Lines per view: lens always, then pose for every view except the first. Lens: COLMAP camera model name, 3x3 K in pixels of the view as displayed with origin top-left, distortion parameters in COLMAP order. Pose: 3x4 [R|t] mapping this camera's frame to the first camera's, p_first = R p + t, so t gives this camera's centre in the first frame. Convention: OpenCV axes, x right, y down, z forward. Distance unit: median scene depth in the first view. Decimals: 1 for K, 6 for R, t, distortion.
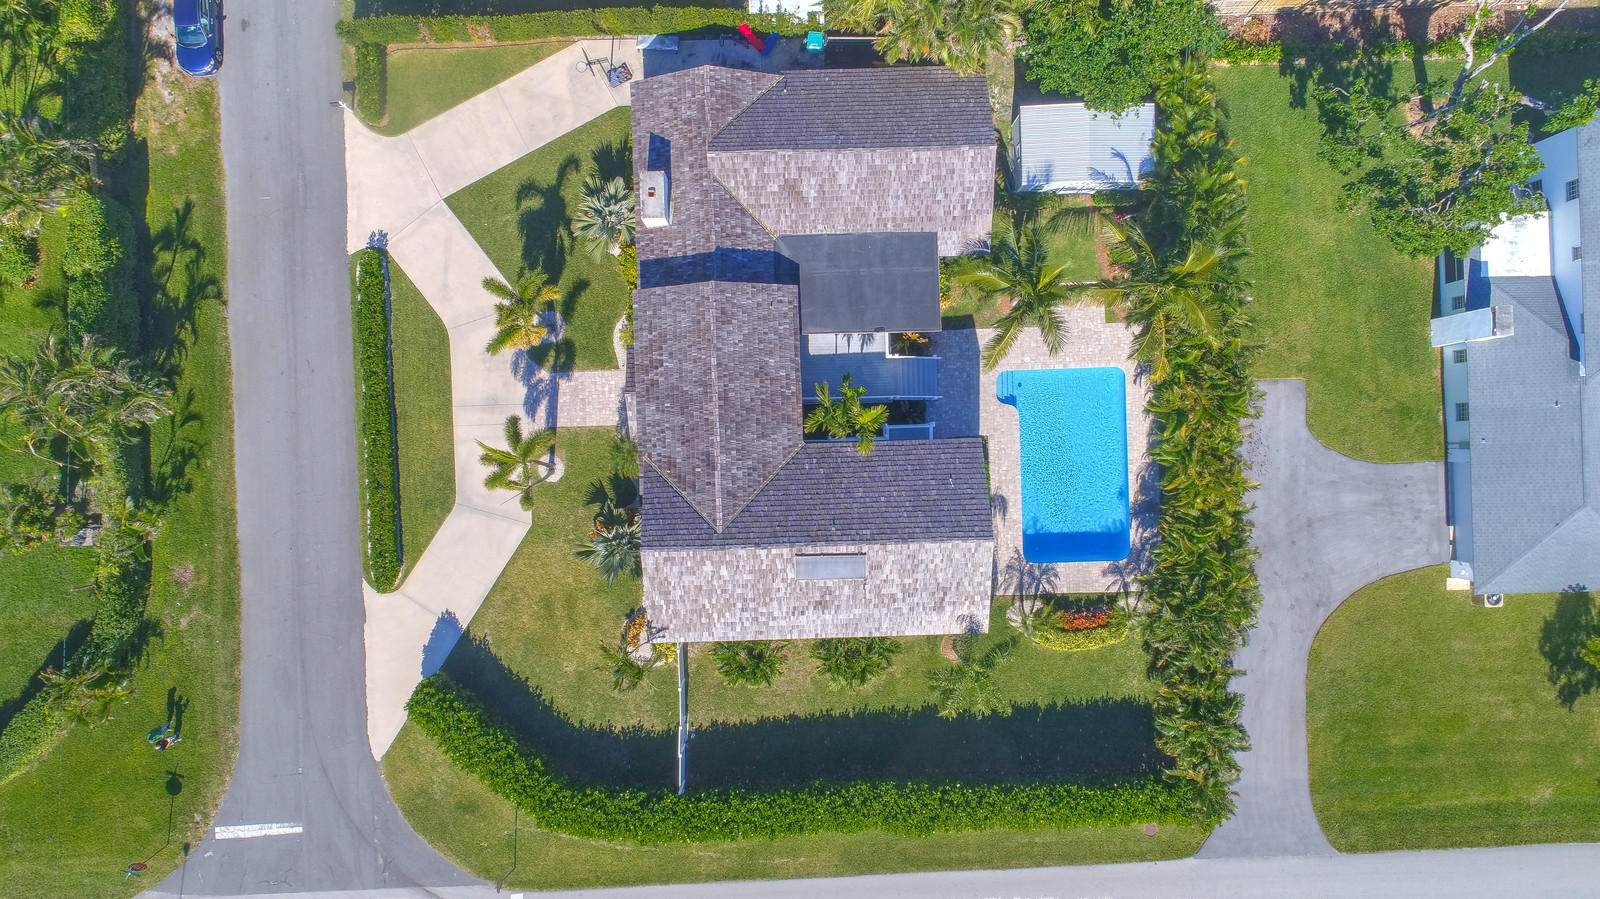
lens RADIAL K [[1091.3, 0, 791.6], [0, 1091.3, 455.6], [0, 0, 1]] dist [0.003192, 0.001568]
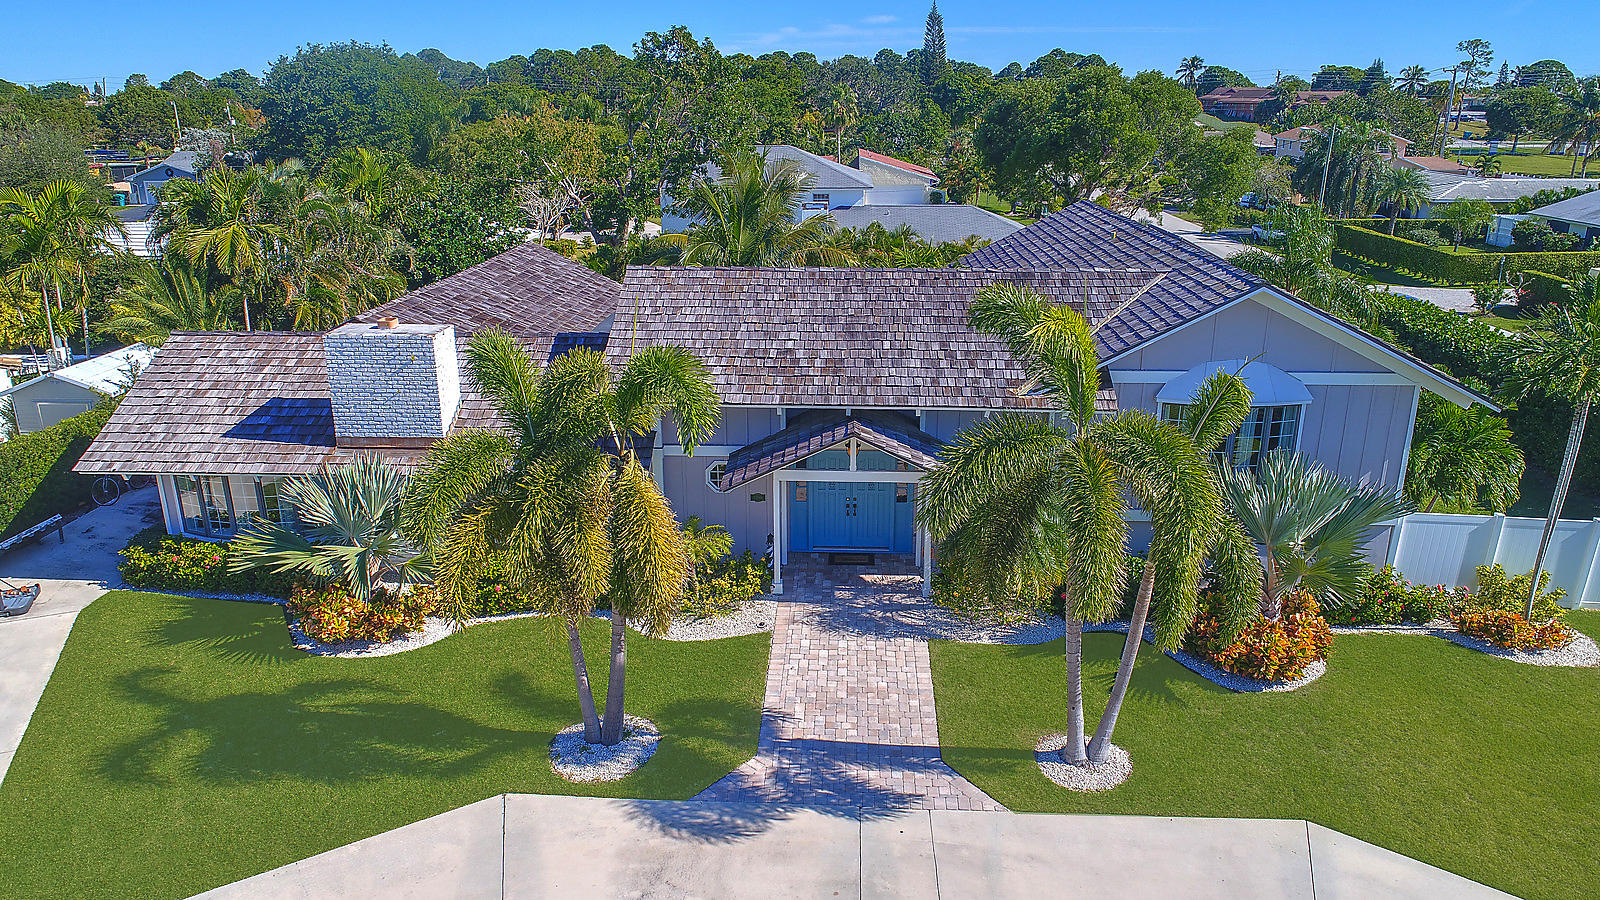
lens RADIAL K [[1100.3, 0, 800.0], [0, 1100.3, 450.0], [0, 0, 1]] dist [-0.009586, -0.003301]
pose [[0.080241, -0.305184, 0.948907, -0.477640], [0.996727, 0.015187, -0.079400, -0.041216], [0.009821, 0.952172, 0.305403, 0.827469]]
